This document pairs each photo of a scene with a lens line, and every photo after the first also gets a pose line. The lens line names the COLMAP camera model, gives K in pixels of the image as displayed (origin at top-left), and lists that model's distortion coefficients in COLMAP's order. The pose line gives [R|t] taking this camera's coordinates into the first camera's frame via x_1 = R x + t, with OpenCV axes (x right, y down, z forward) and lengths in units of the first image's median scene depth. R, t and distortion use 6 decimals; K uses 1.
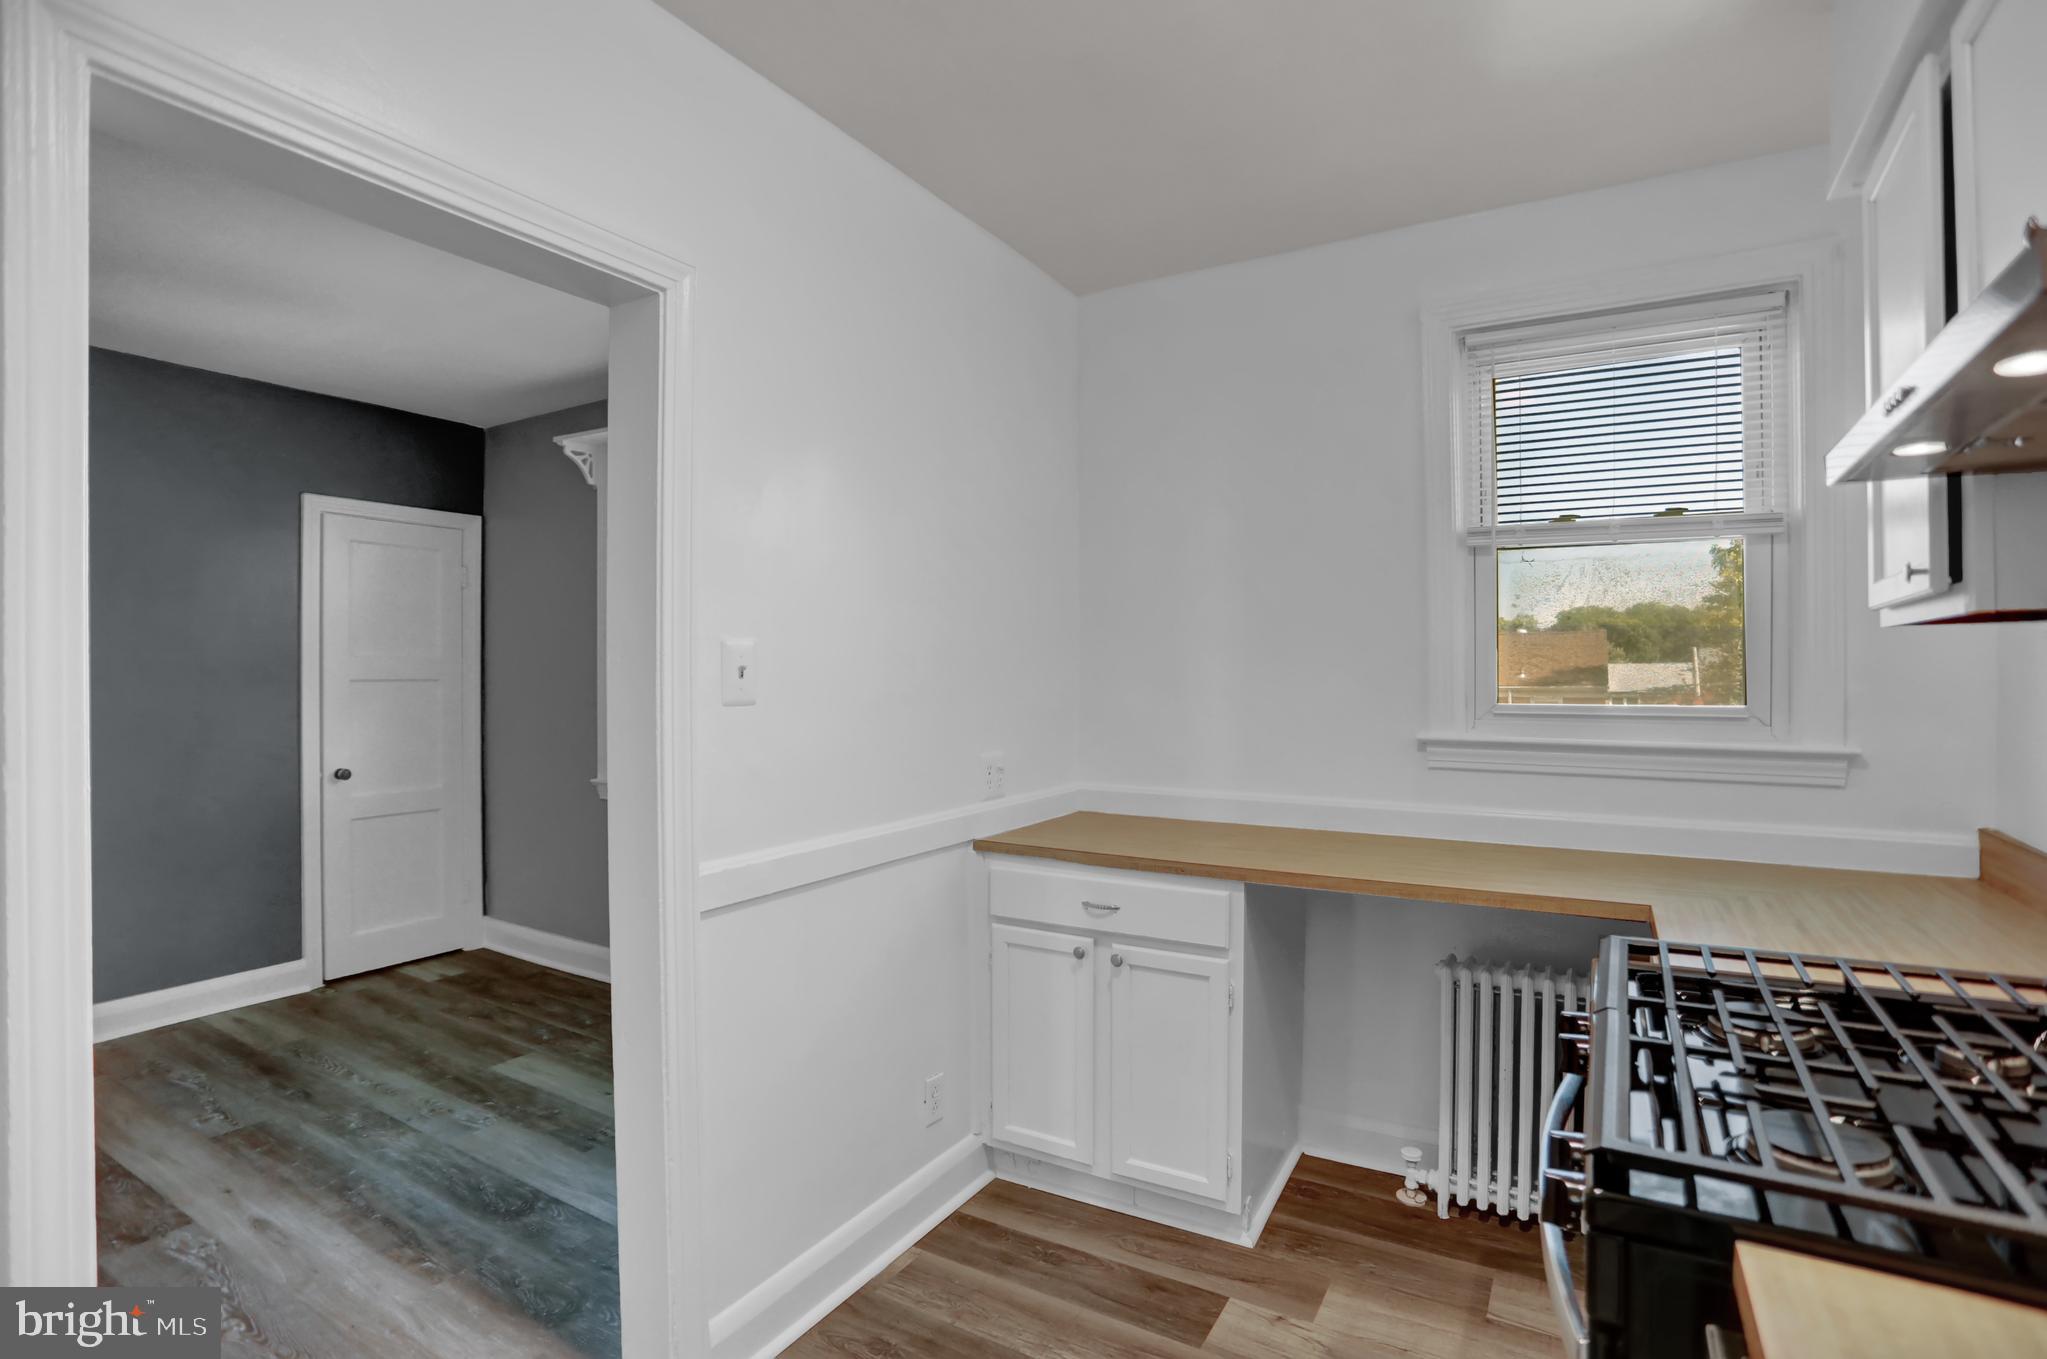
lens RADIAL K [[990.8, 0, 1032.2], [0, 990.8, 673.8], [0, 0, 1]] dist [-0.070635, 0.029221]
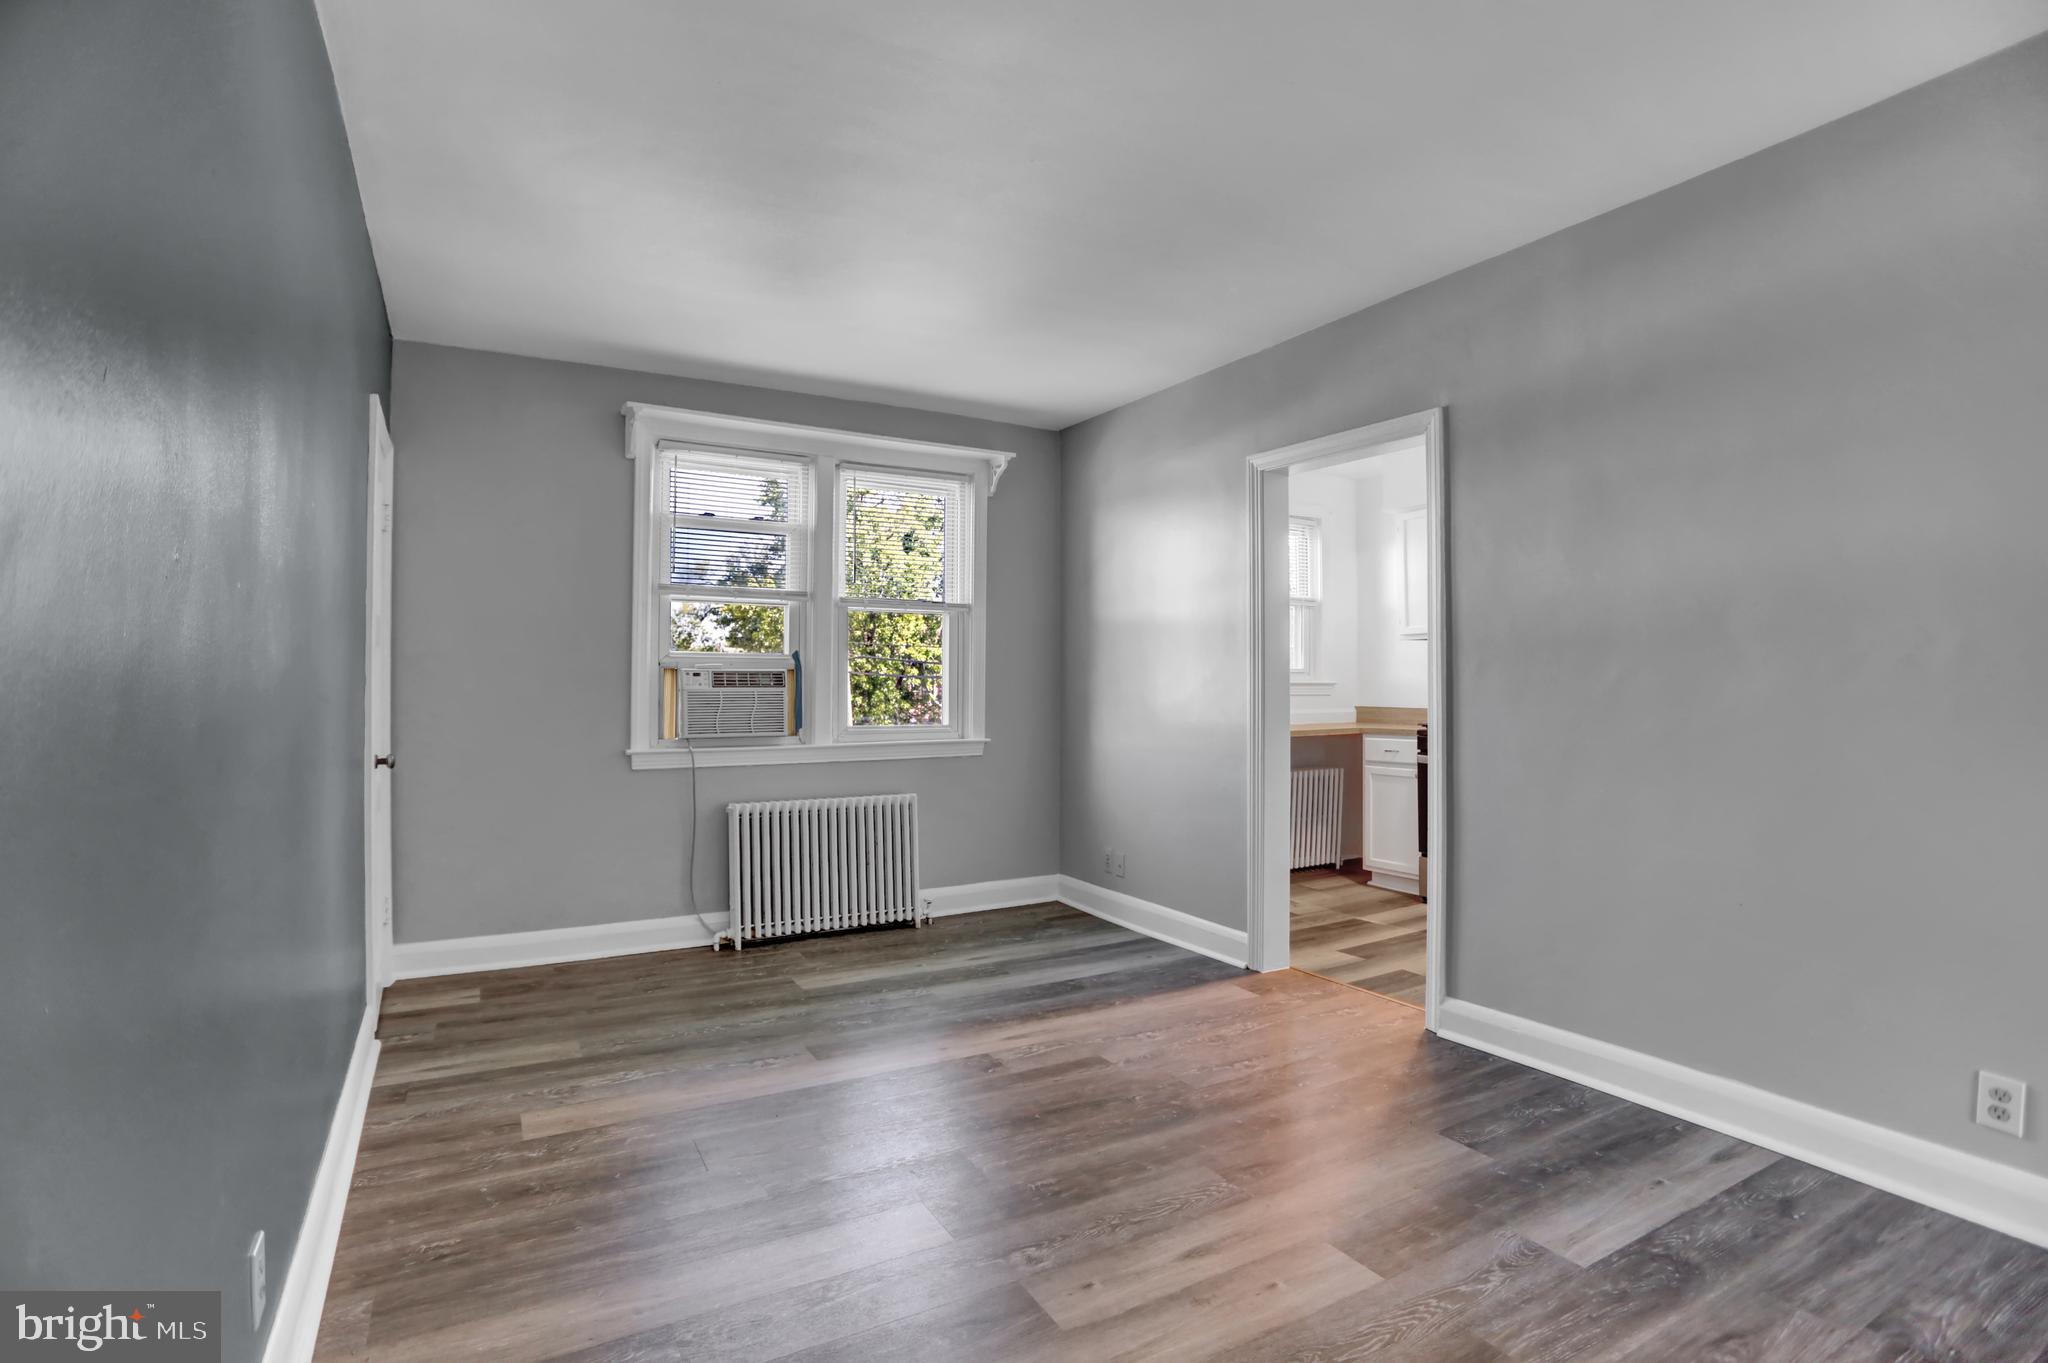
lens RADIAL K [[991.3, 0, 1032.5], [0, 991.3, 677.9], [0, 0, 1]] dist [-0.070635, 0.029221]
pose [[0.488686, 0.007089, 0.872431, -1.918101], [0.004230, 0.999936, -0.010494, 0.081970], [-0.872449, 0.008818, 0.488625, 0.281394]]
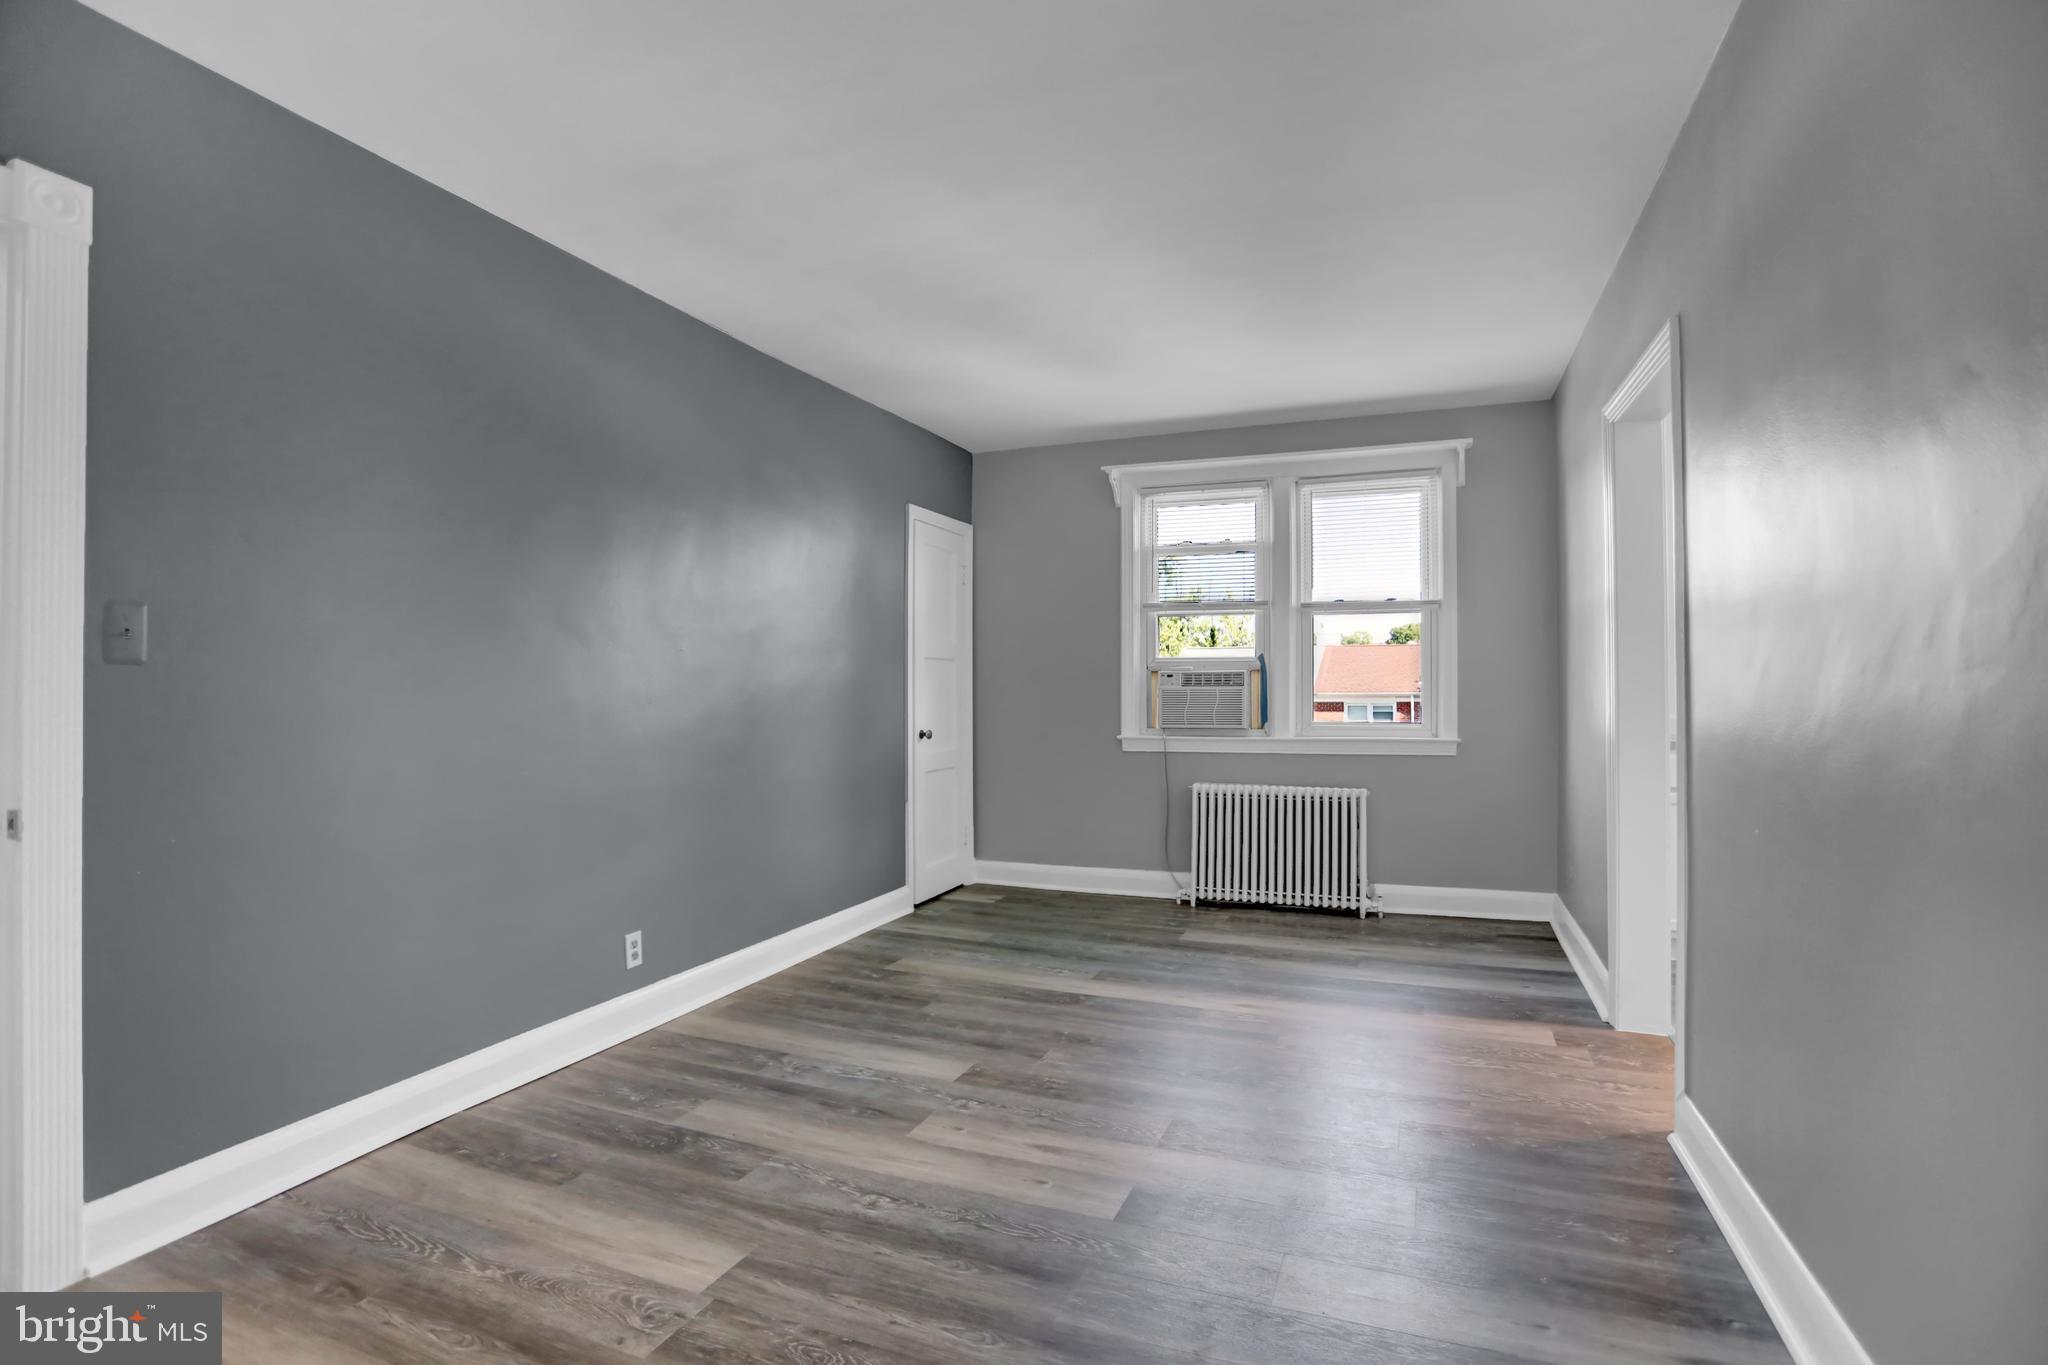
lens RADIAL K [[991.3, 0, 1028.7], [0, 991.3, 682.5], [0, 0, 1]] dist [-0.070635, 0.029221]
pose [[0.988453, -0.004180, 0.151468, -1.309038], [0.005476, 0.999952, -0.008138, 0.085259], [-0.151426, 0.008873, 0.988429, -0.430064]]
